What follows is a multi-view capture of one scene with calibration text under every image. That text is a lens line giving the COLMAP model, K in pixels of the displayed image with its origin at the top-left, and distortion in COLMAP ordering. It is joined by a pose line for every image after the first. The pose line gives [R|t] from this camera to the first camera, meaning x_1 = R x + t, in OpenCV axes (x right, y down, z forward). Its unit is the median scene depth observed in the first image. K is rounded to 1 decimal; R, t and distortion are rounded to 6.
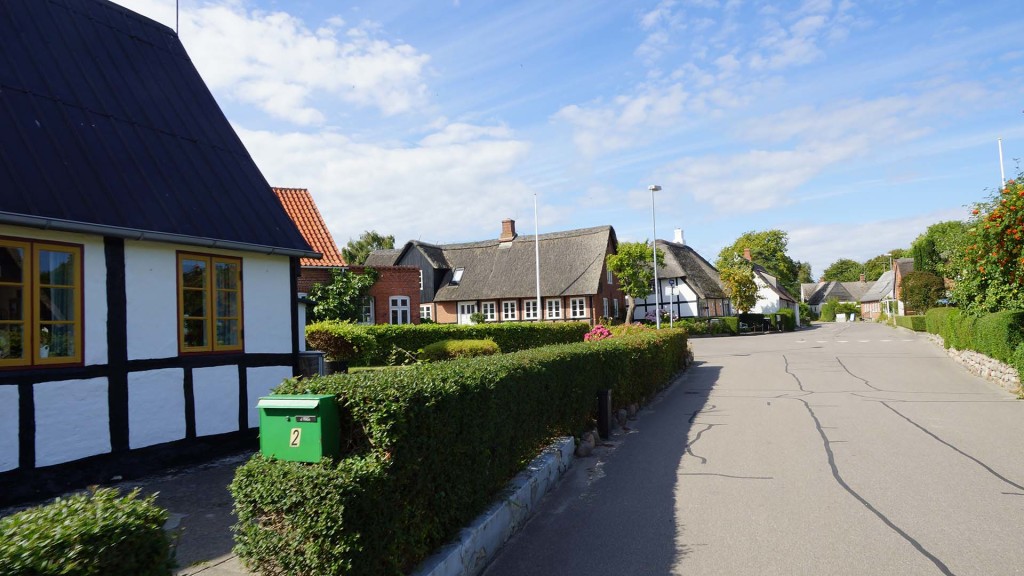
lens RADIAL K [[706.7, 0, 511.9], [0, 706.7, 293.4], [0, 0, 1]] dist [-0.003415, -0.000118]
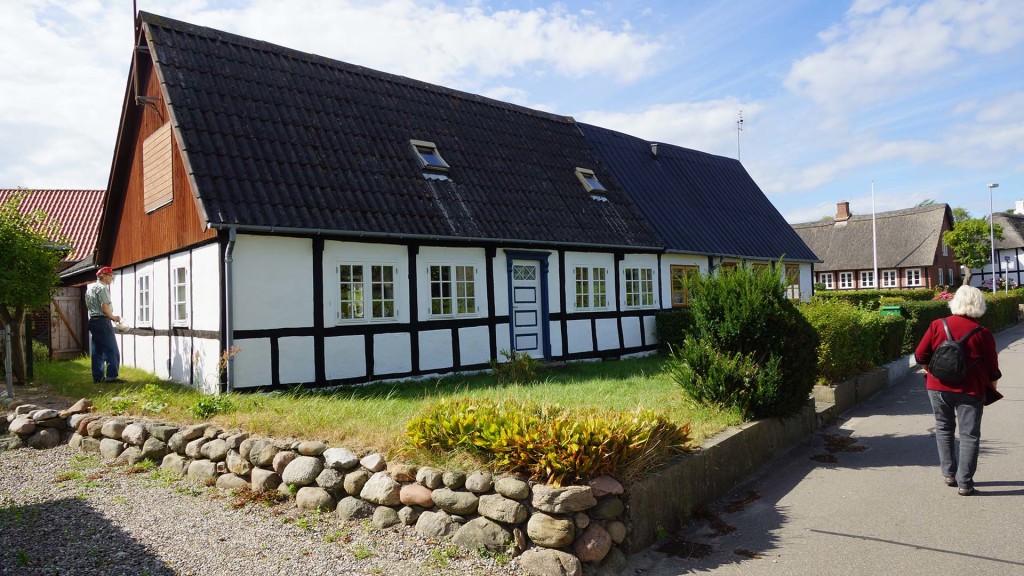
lens RADIAL K [[706.7, 0, 511.9], [0, 706.7, 293.4], [0, 0, 1]] dist [-0.003415, -0.000118]
pose [[0.921278, -0.002301, -0.388897, -0.061284], [0.019416, 0.999008, 0.040085, -0.012301], [0.388419, -0.044480, 0.920409, -0.312096]]
